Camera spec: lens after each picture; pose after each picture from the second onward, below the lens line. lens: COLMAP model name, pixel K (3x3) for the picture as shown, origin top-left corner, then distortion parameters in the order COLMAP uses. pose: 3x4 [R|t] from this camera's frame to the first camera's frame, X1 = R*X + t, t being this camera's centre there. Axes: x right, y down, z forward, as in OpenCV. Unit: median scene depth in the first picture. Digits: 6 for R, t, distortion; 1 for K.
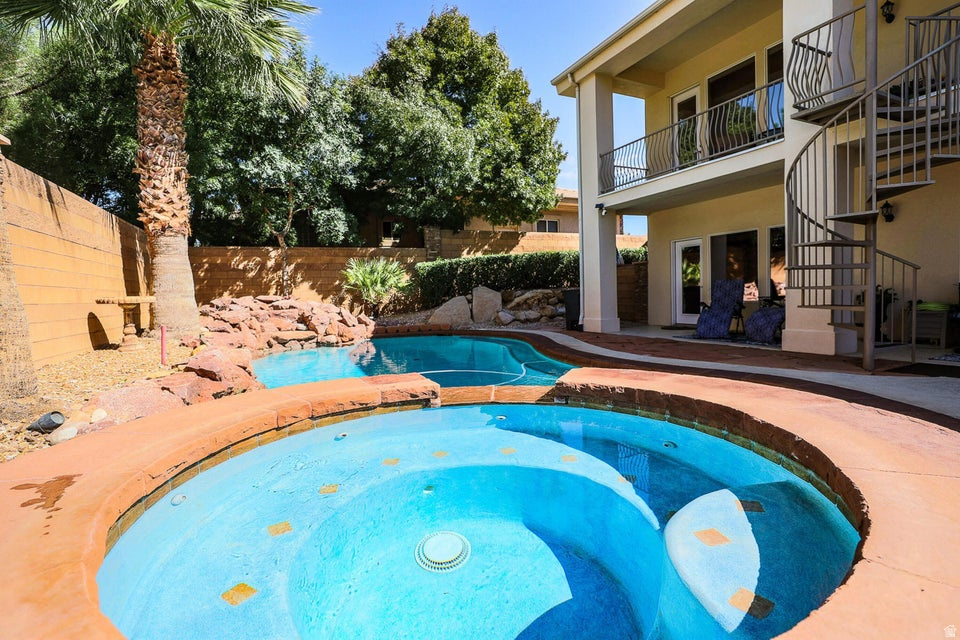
lens RADIAL K [[464.8, 0, 482.4], [0, 464.8, 320.3], [0, 0, 1]] dist [-0.044574, 0.011783]
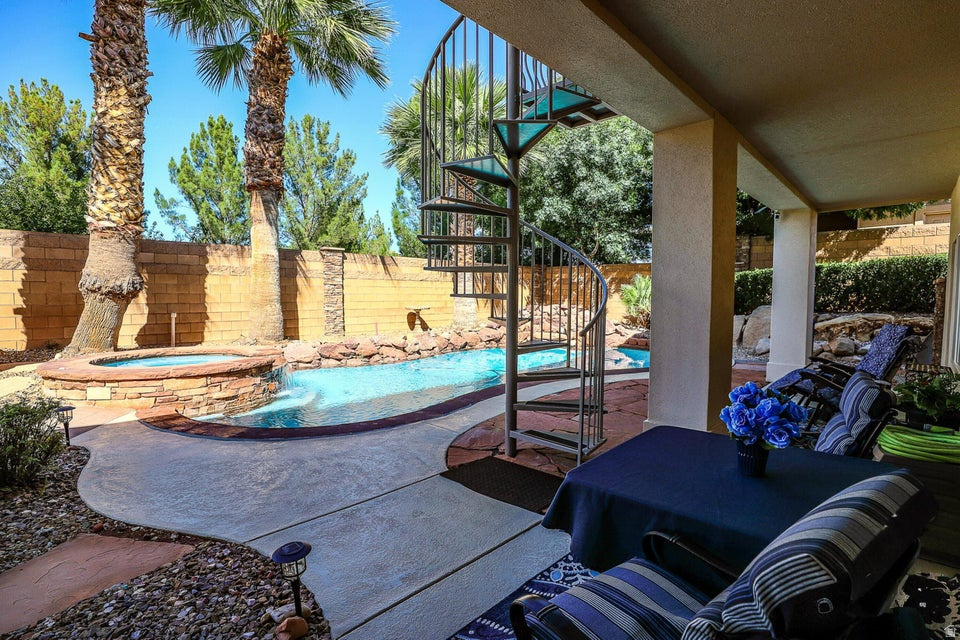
lens RADIAL K [[464.8, 0, 482.6], [0, 464.8, 318.4], [0, 0, 1]] dist [-0.044574, 0.011783]
pose [[0.369288, 0.080146, -0.925853, 0.611285], [-0.070051, 0.995840, 0.058263, -0.066757], [0.926671, 0.043341, 0.373366, 0.252459]]
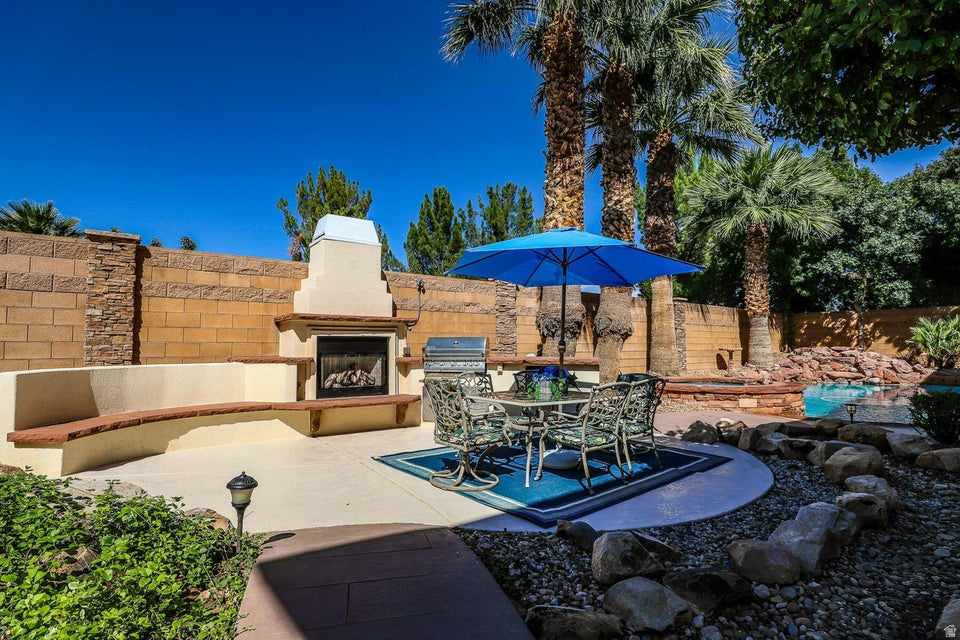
lens RADIAL K [[464.8, 0, 484.2], [0, 464.8, 322.4], [0, 0, 1]] dist [-0.044574, 0.011783]
pose [[0.236453, -0.016390, -0.971505, 0.591456], [-0.063400, 0.997467, -0.032258, -0.012014], [0.969572, 0.069221, 0.234815, -0.382404]]
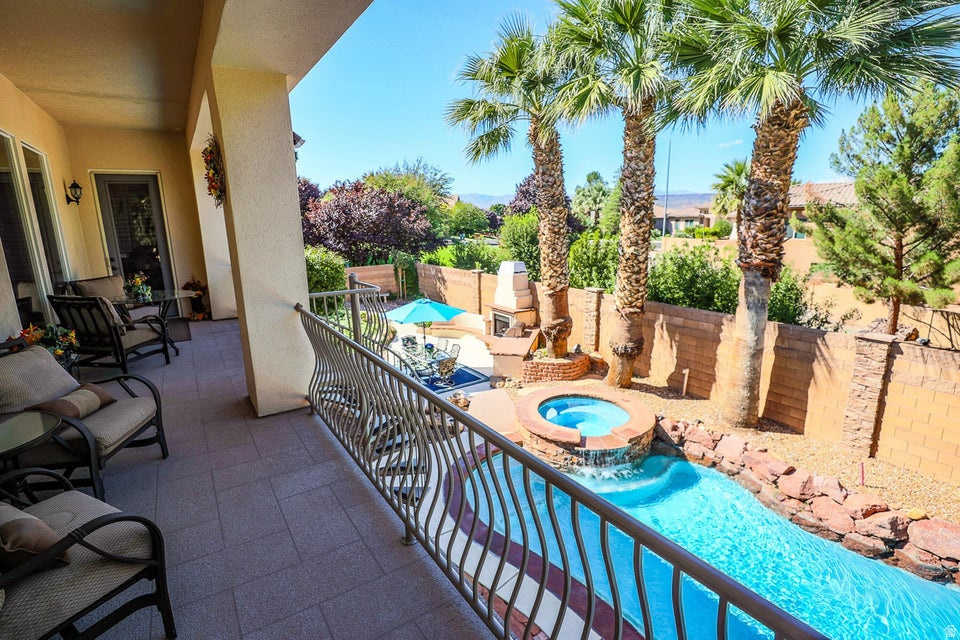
lens RADIAL K [[464.8, 0, 481.2], [0, 464.8, 322.6], [0, 0, 1]] dist [-0.044574, 0.011783]
pose [[-0.988025, 0.081515, -0.131004, 0.263939], [0.042067, 0.959200, 0.279580, -0.344306], [0.148449, 0.270721, -0.951143, 0.818249]]
